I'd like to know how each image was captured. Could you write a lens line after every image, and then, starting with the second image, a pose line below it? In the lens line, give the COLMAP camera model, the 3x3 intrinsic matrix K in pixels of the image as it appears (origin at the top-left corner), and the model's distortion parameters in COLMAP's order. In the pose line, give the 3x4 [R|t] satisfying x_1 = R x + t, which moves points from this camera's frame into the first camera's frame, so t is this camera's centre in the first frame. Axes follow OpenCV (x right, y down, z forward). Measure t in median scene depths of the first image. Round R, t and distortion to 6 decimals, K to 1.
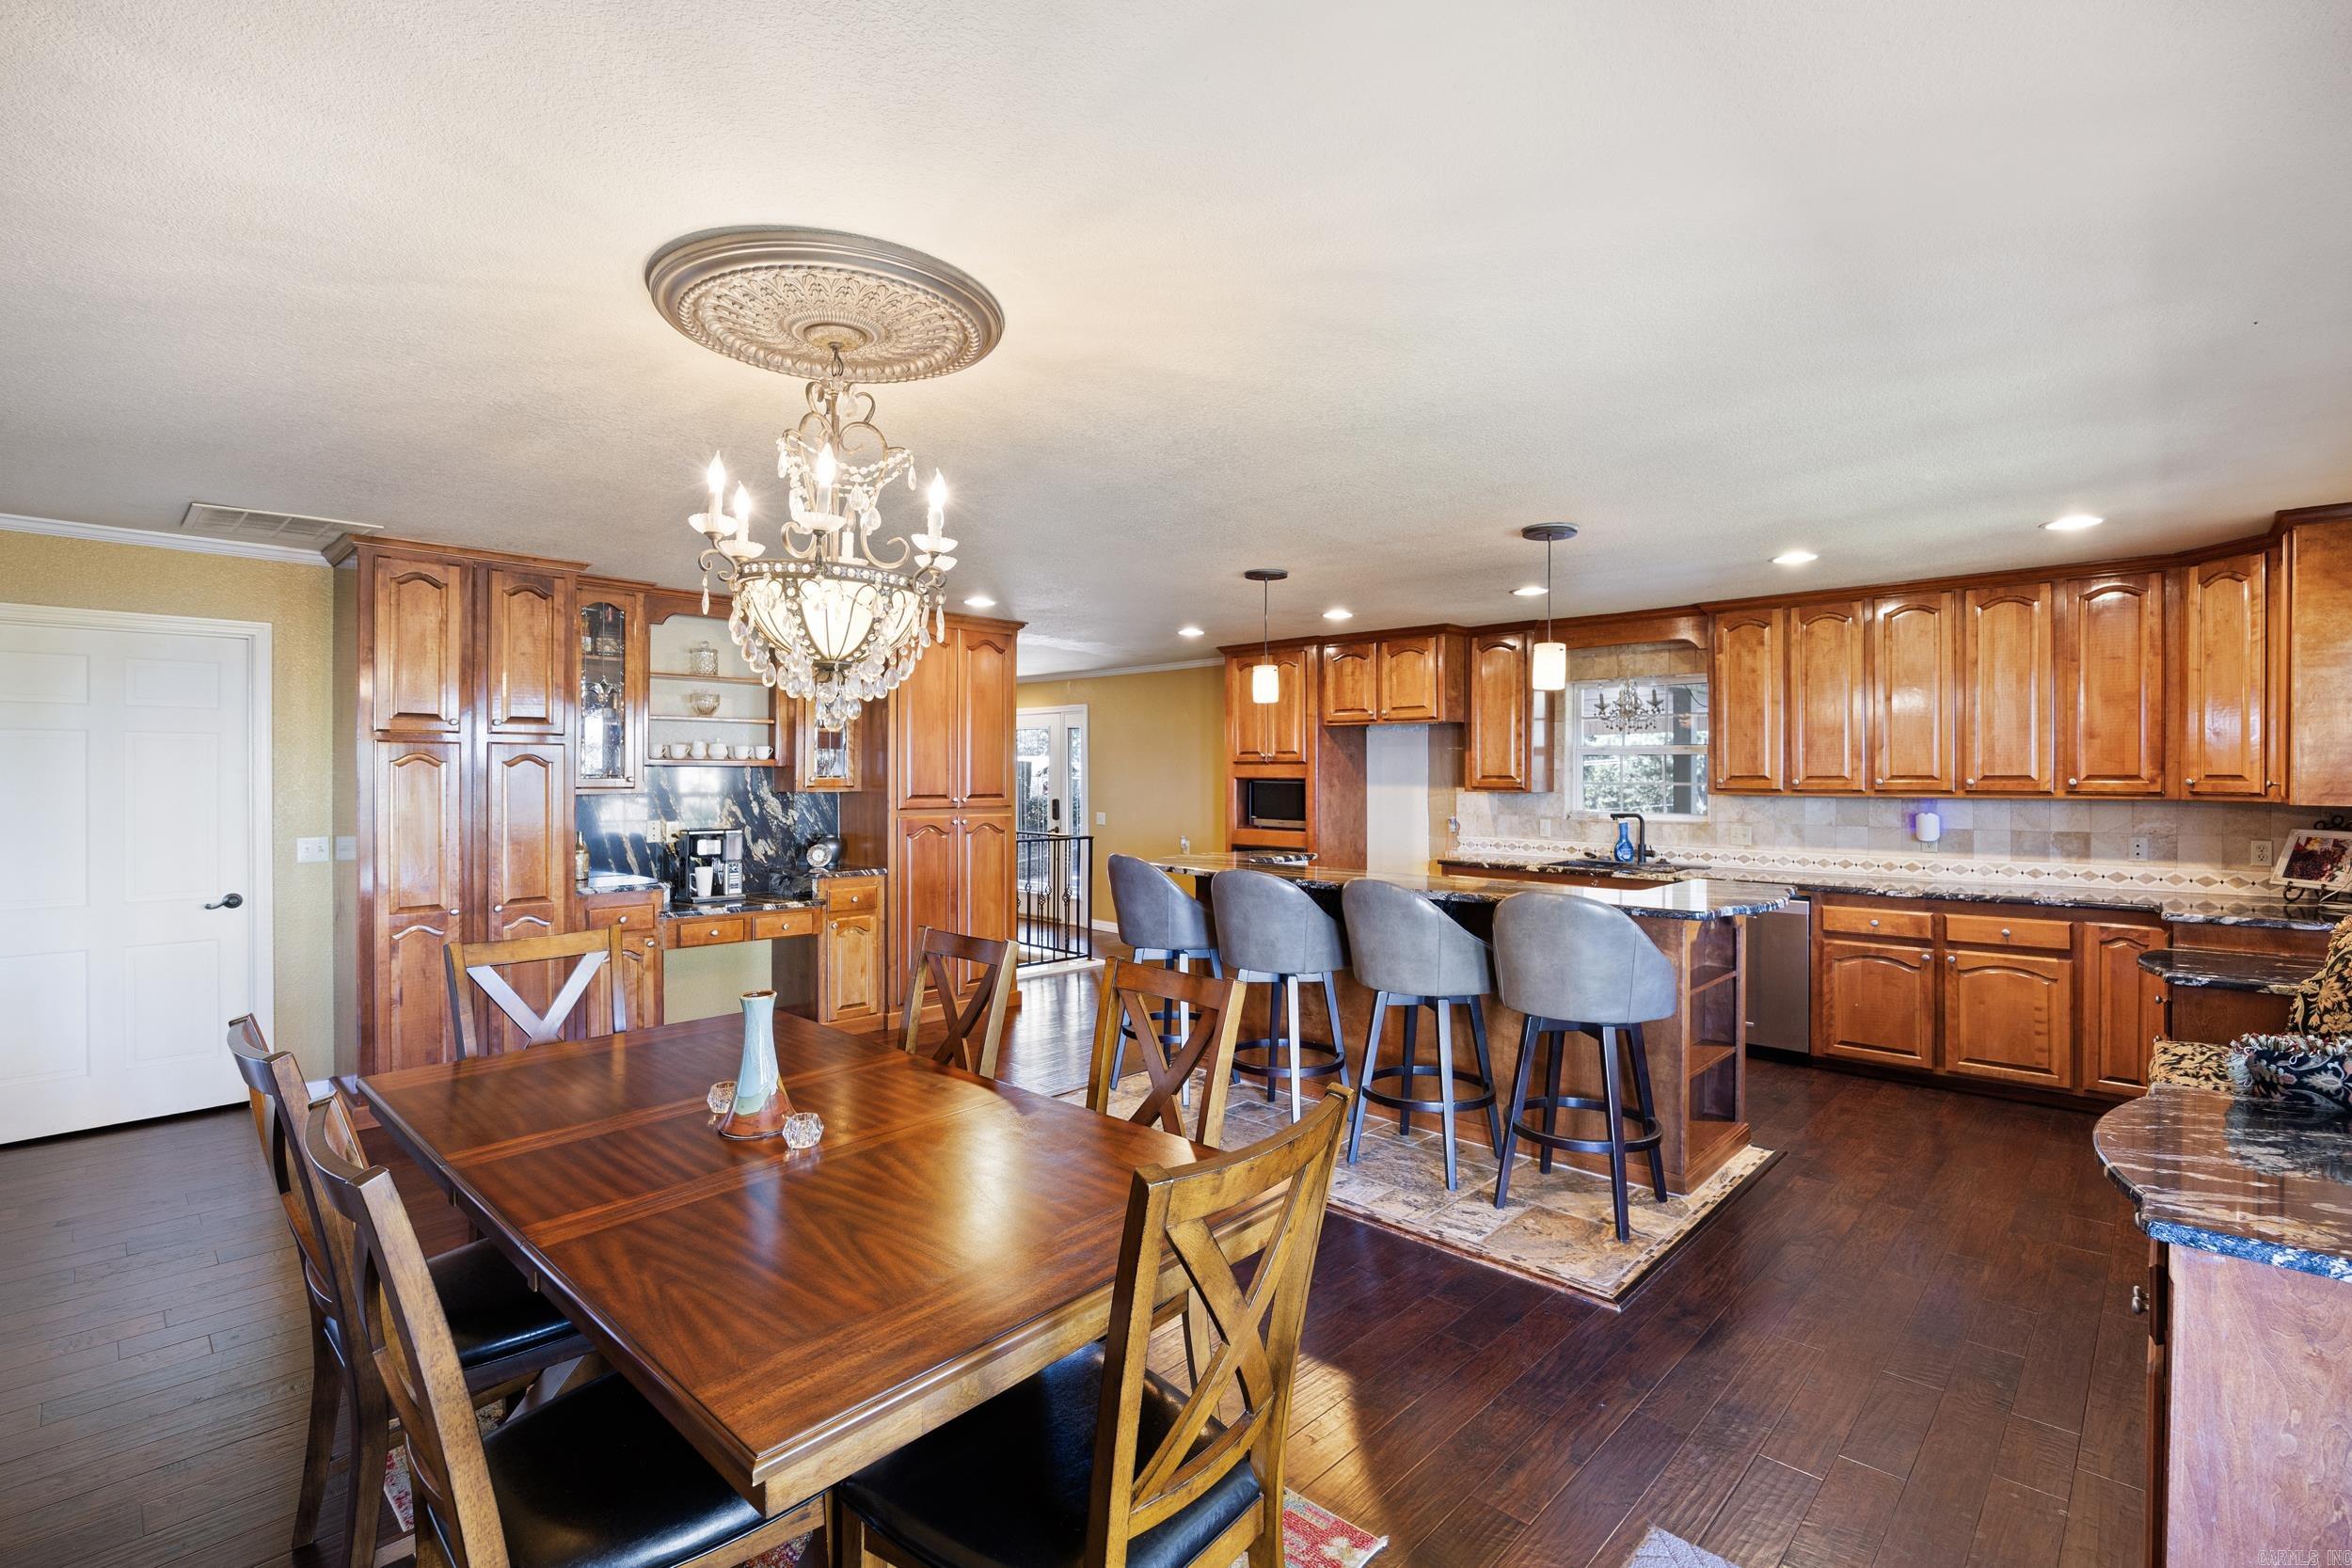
lens RADIAL K [[1068.0, 0, 1198.0], [0, 1068.0, 784.2], [0, 0, 1]] dist [-0.005517, -0.000182]
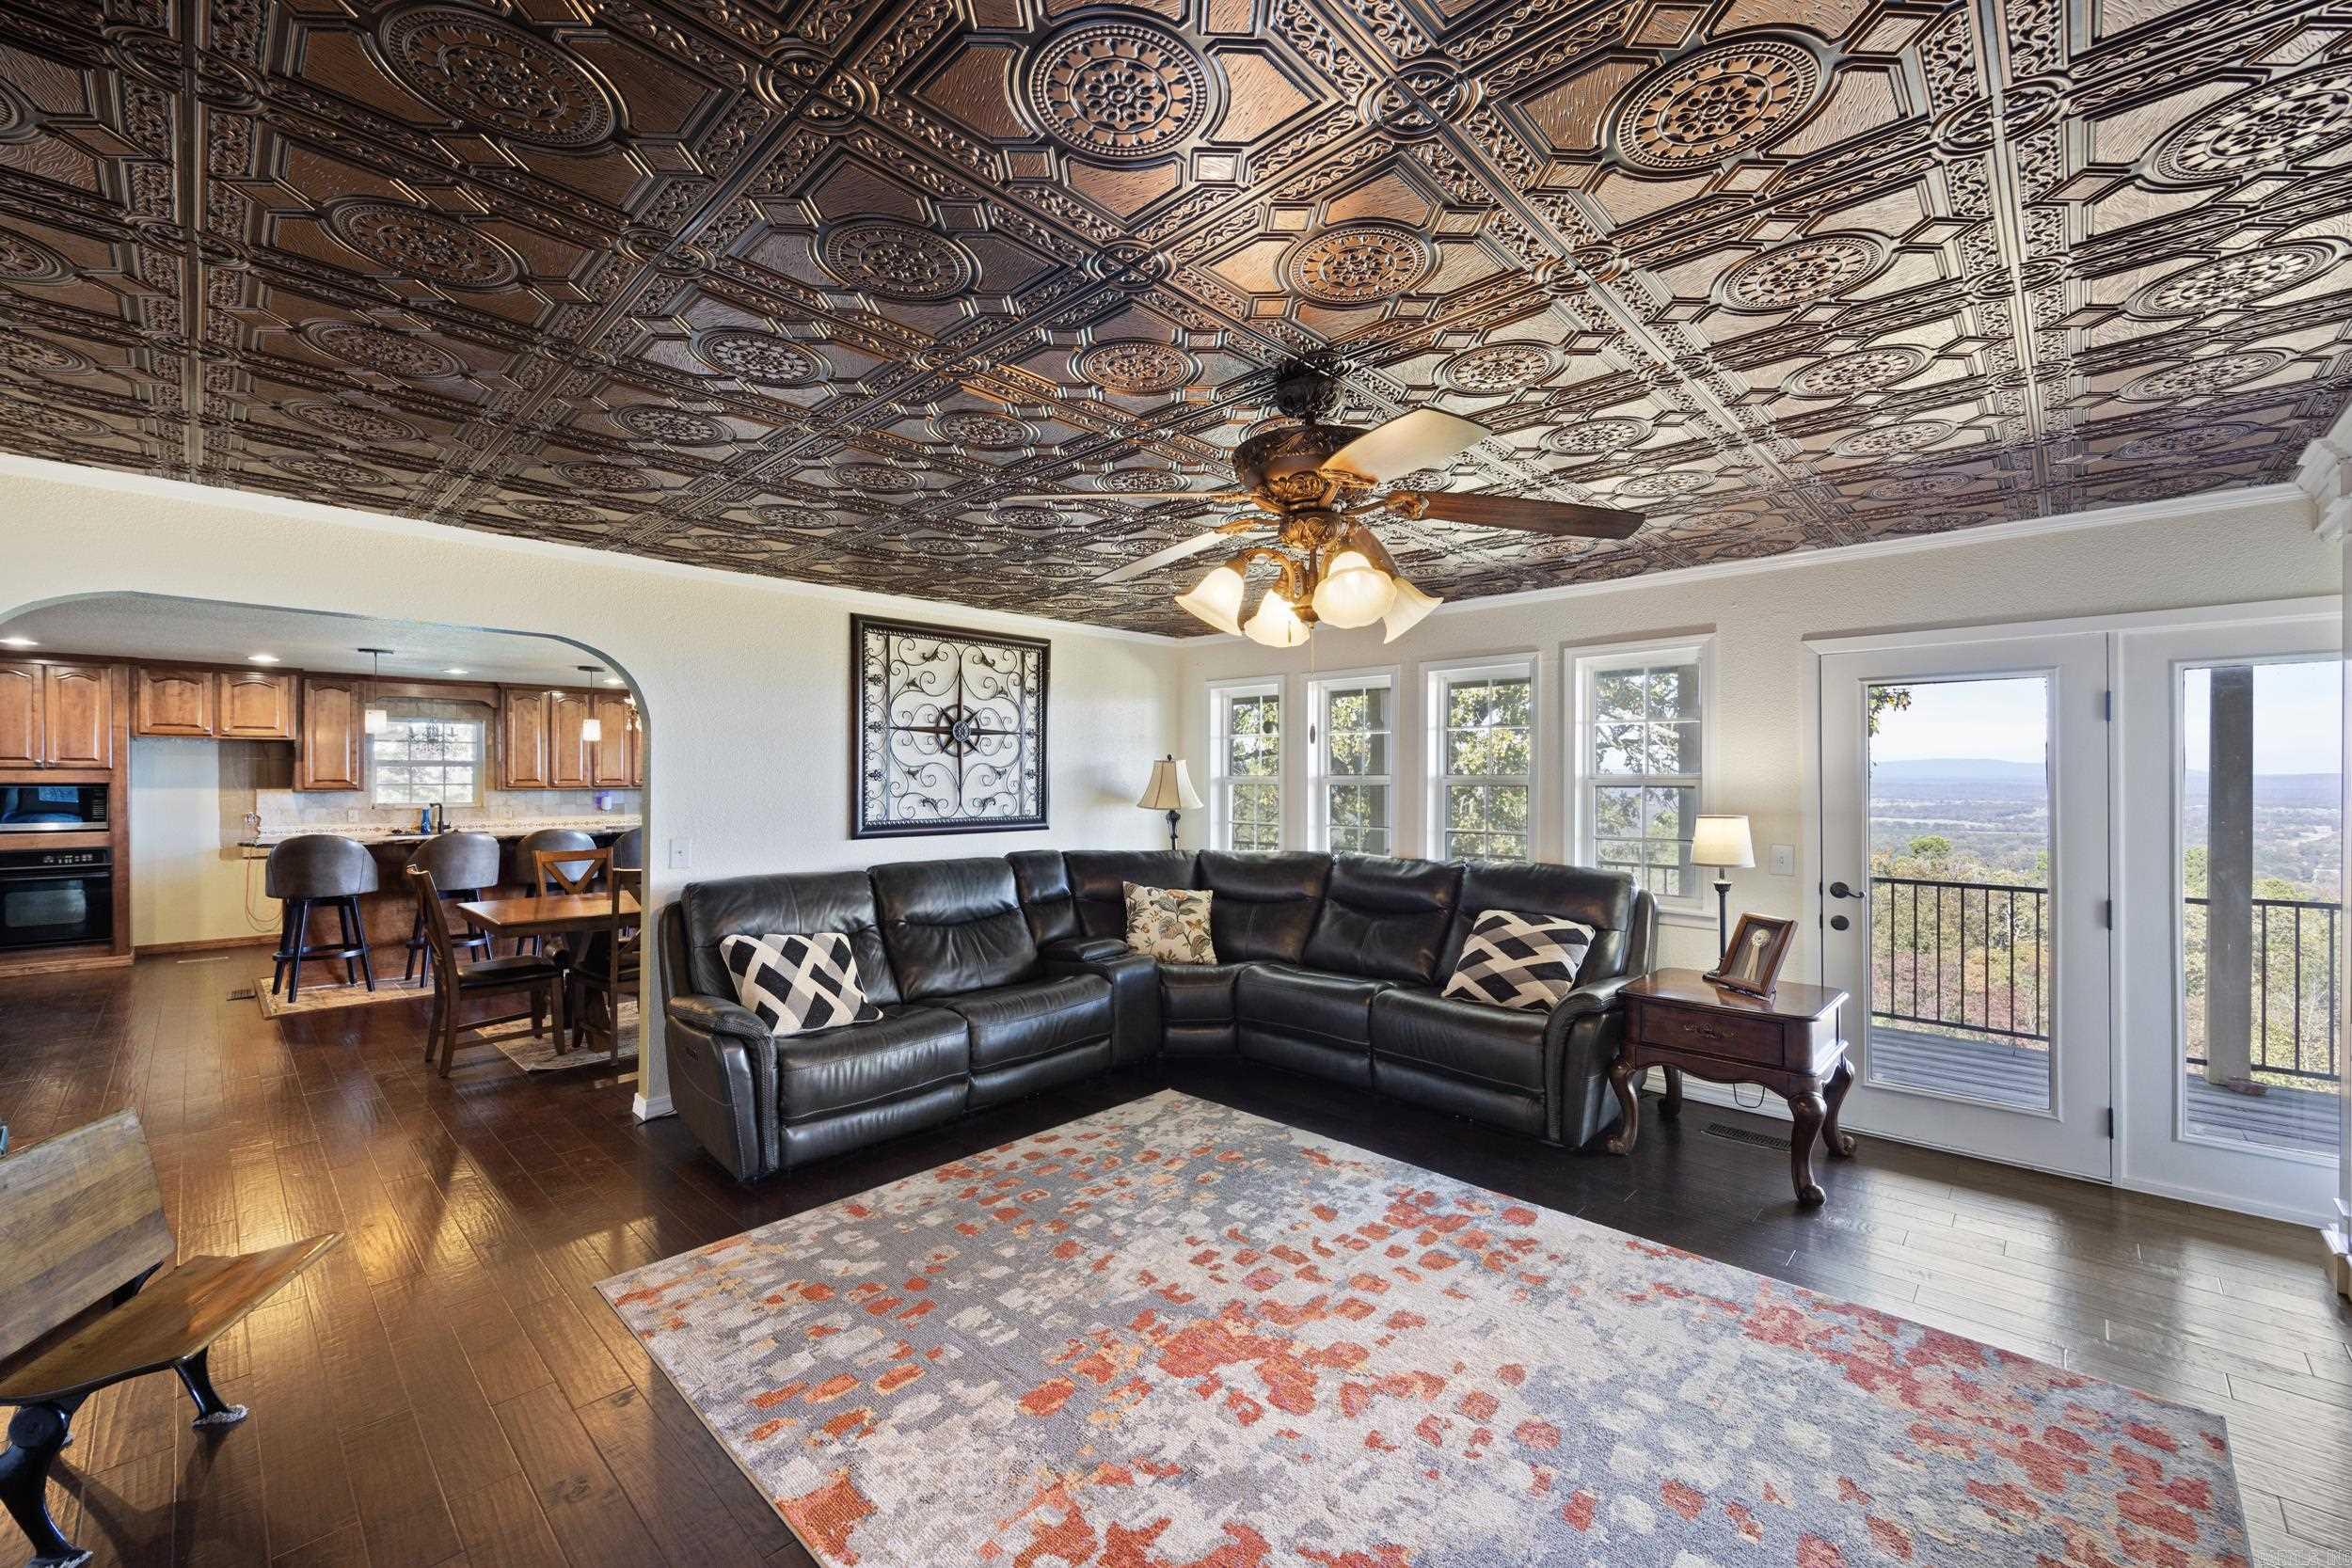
lens RADIAL K [[939.5, 0, 1181.7], [0, 939.5, 776.8], [0, 0, 1]] dist [0.000755, -0.000111]
pose [[0.009380, -0.000120, 0.999956, -1.126372], [0.007155, 0.999974, 0.000053, -0.004601], [-0.999930, 0.007154, 0.009381, -0.159865]]
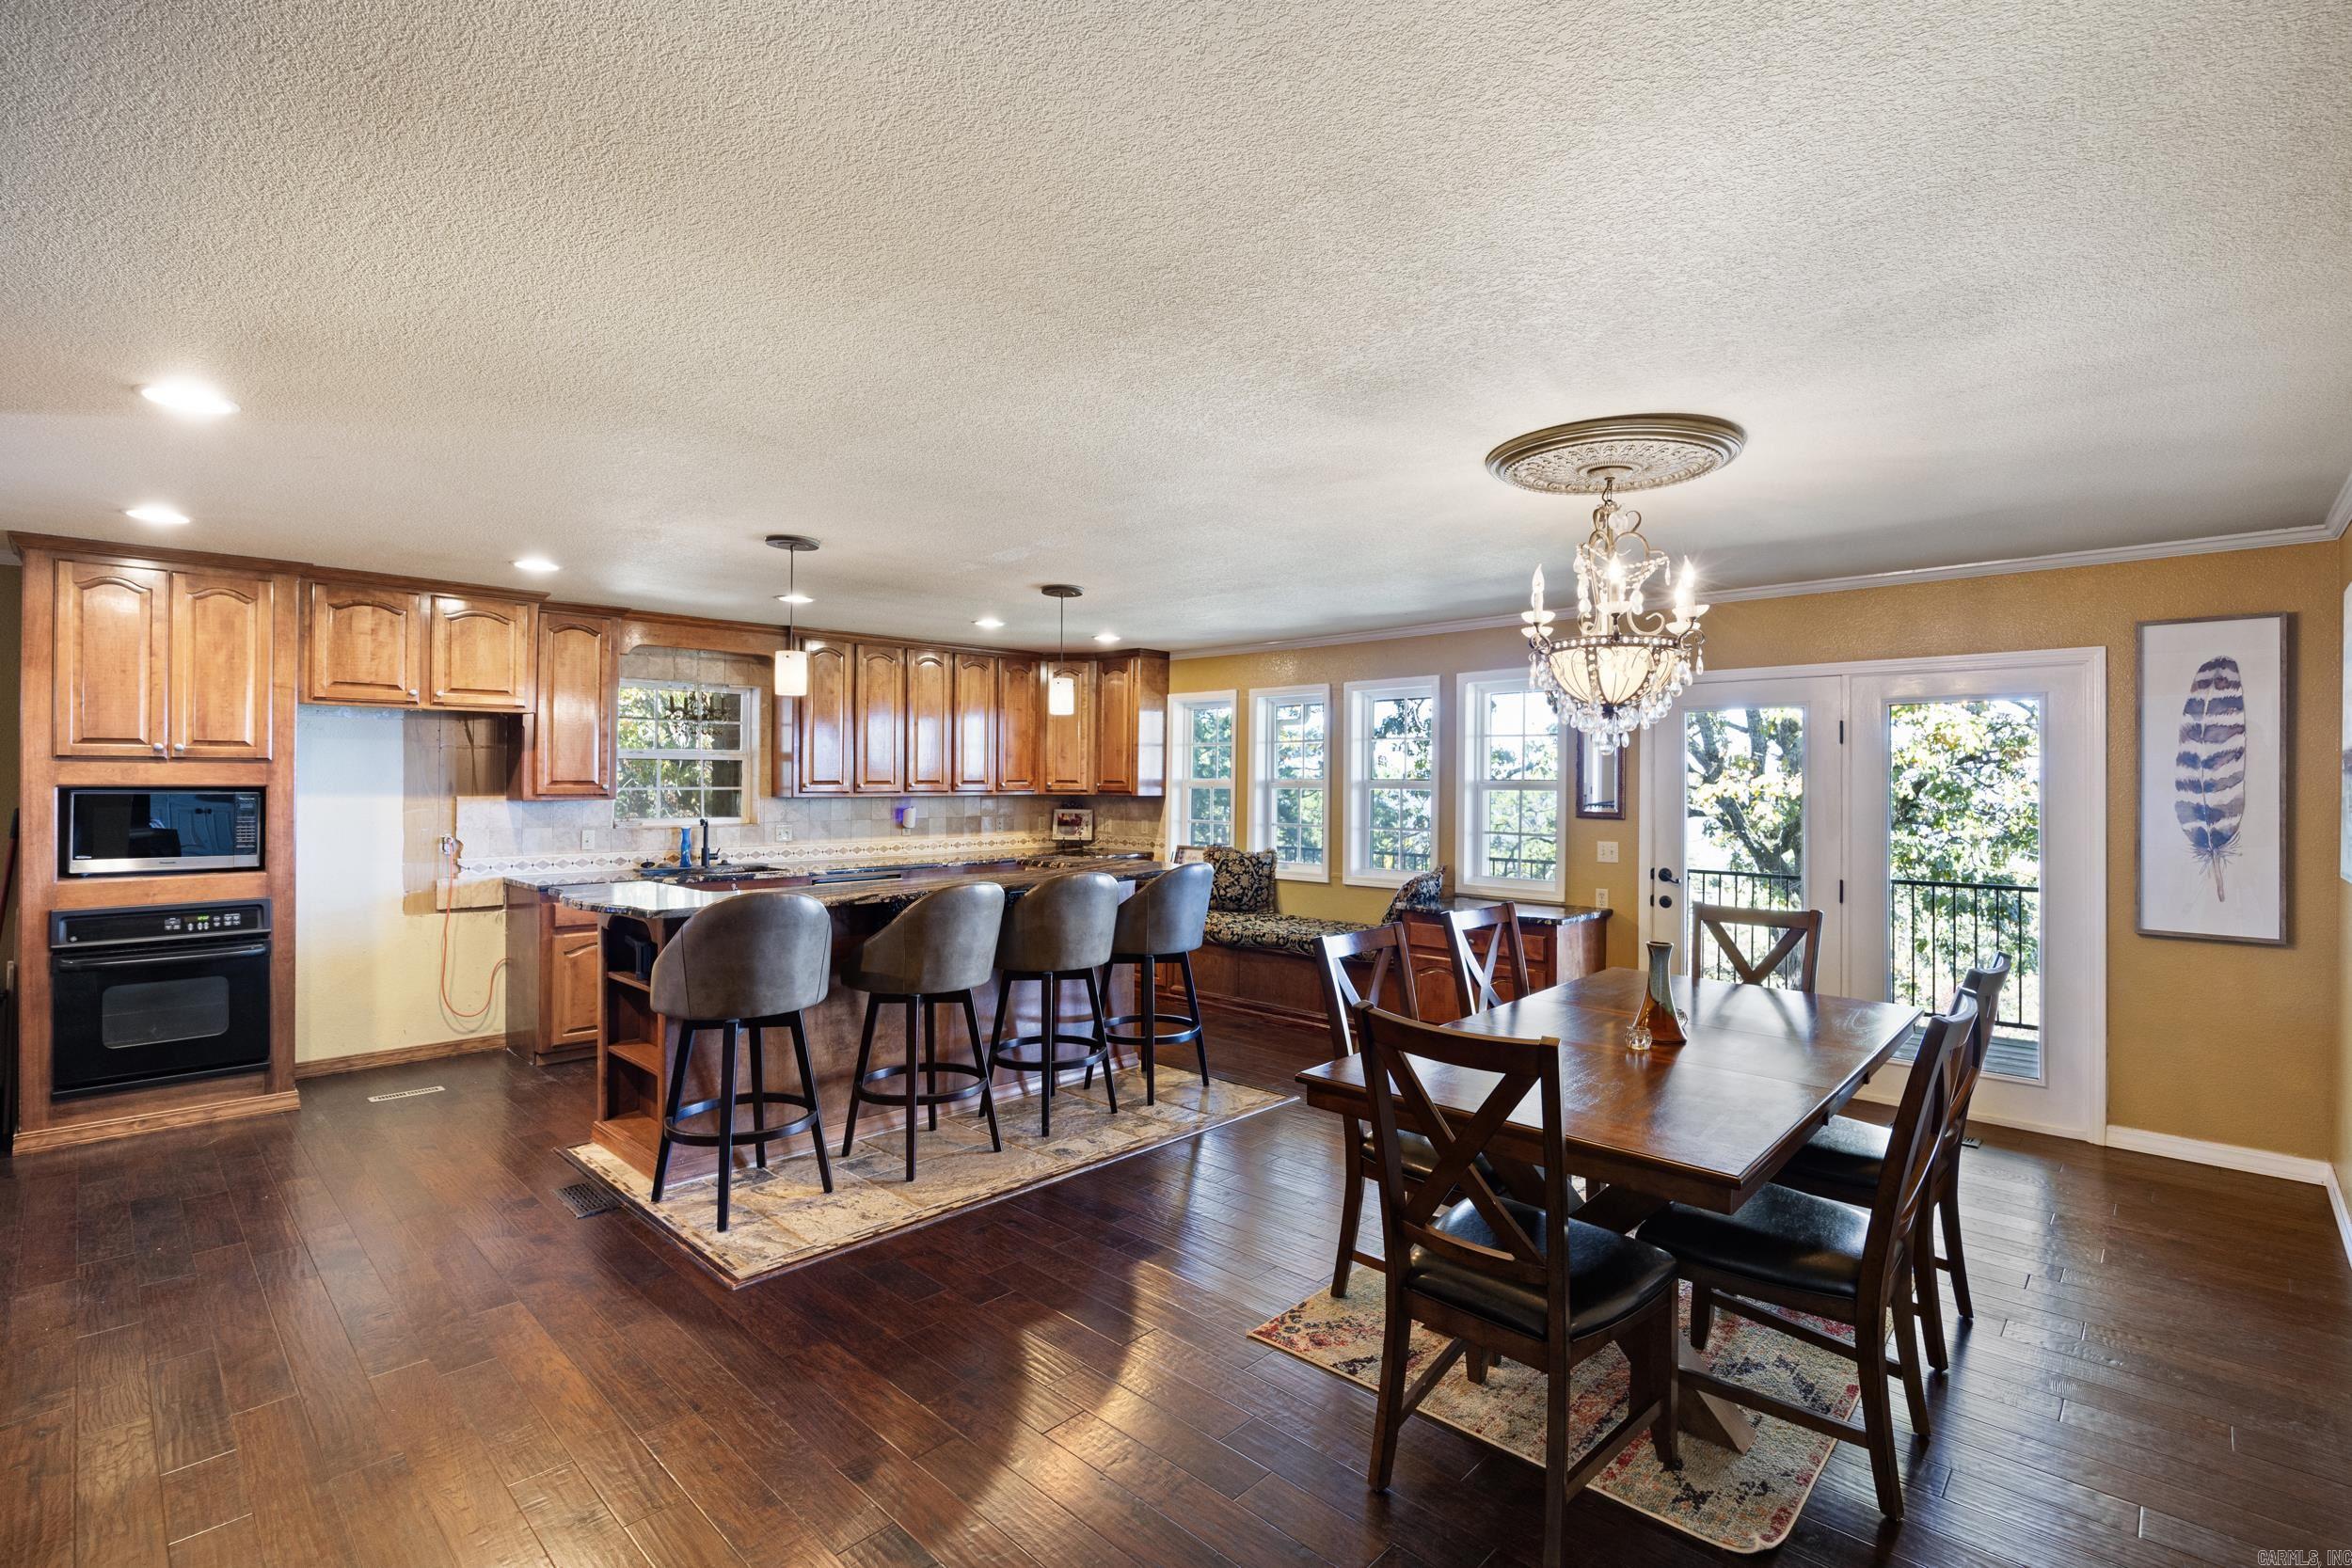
lens RADIAL K [[1068.0, 0, 1190.8], [0, 1068.0, 782.7], [0, 0, 1]] dist [-0.005517, -0.000182]
pose [[-0.006969, -0.003069, 0.999971, -0.676766], [0.005967, 0.999977, 0.003110, -0.007084], [-0.999958, 0.005989, -0.006950, 0.611716]]
